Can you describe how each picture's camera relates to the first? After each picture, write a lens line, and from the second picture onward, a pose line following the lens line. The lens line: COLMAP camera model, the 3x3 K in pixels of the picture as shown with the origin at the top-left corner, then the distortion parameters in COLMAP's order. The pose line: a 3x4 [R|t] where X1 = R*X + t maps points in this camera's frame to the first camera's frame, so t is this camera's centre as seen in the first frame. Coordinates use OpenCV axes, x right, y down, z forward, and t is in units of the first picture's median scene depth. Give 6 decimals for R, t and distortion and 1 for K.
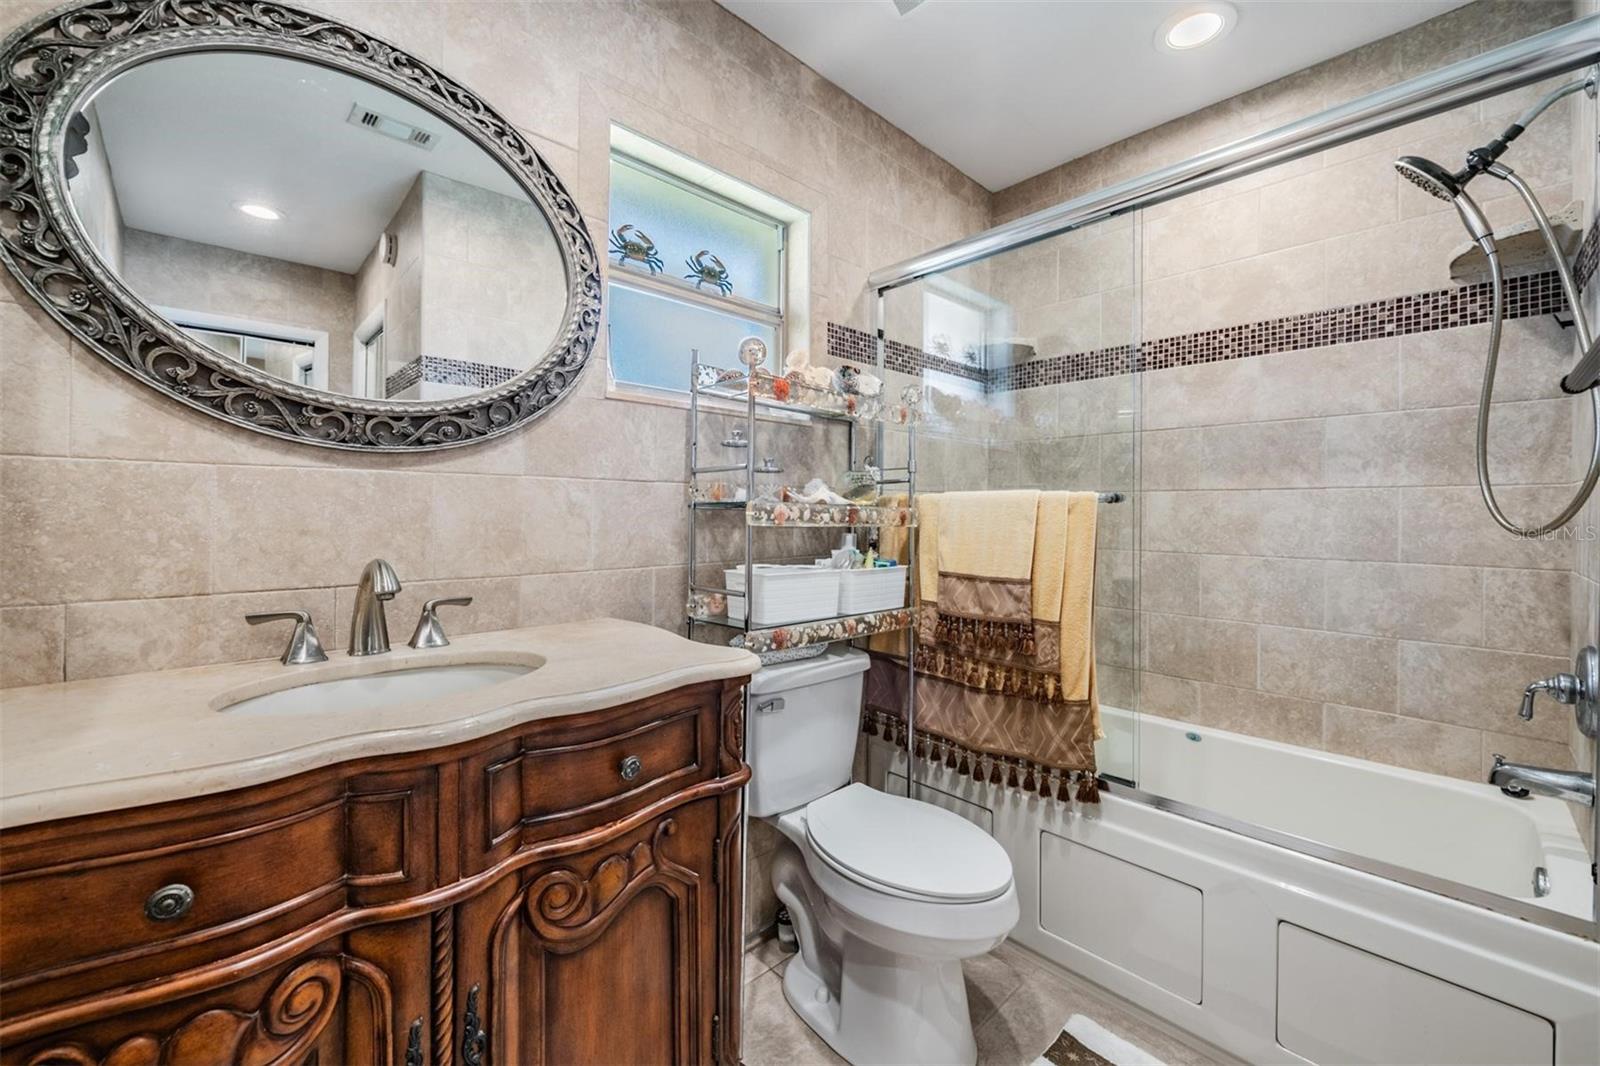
lens RADIAL K [[629.9, 0, 794.8], [0, 629.9, 518.6], [0, 0, 1]] dist [0.000921, -0.003566]
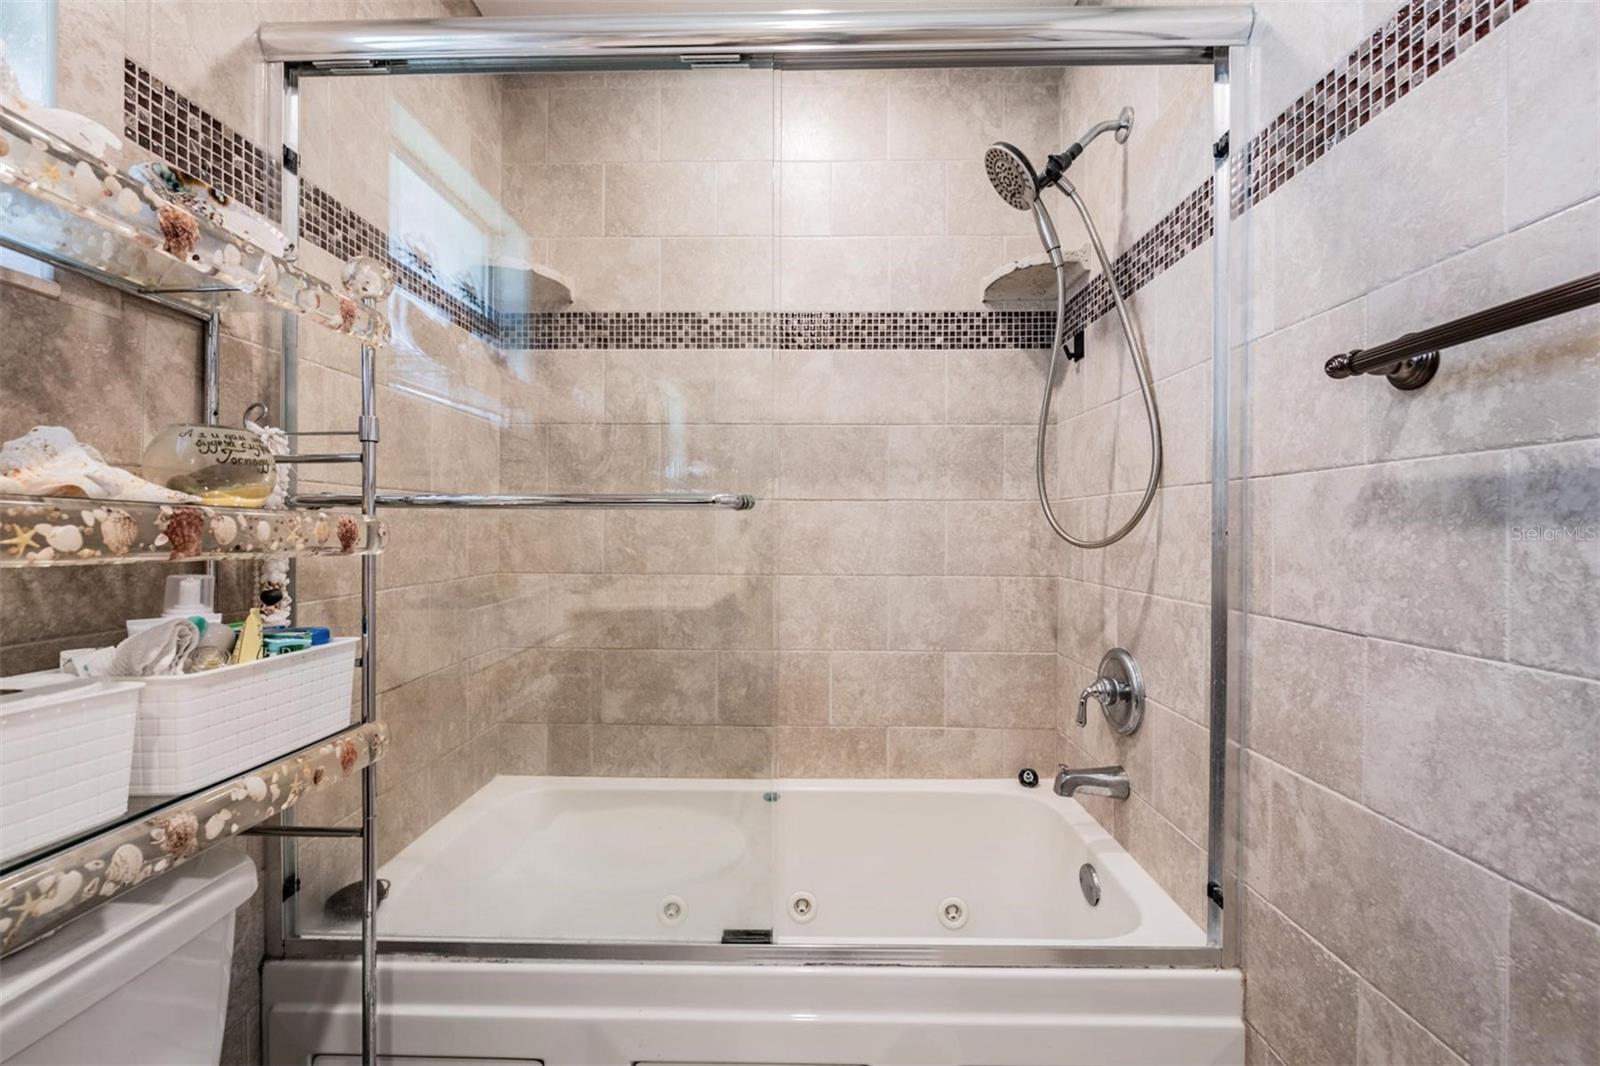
lens RADIAL K [[629.9, 0, 797.9], [0, 629.9, 527.6], [0, 0, 1]] dist [0.000921, -0.003566]
pose [[0.699999, -0.000701, 0.714143, 0.071574], [0.008088, 0.999943, -0.006947, -0.001569], [-0.714098, 0.010639, 0.699965, 0.430940]]
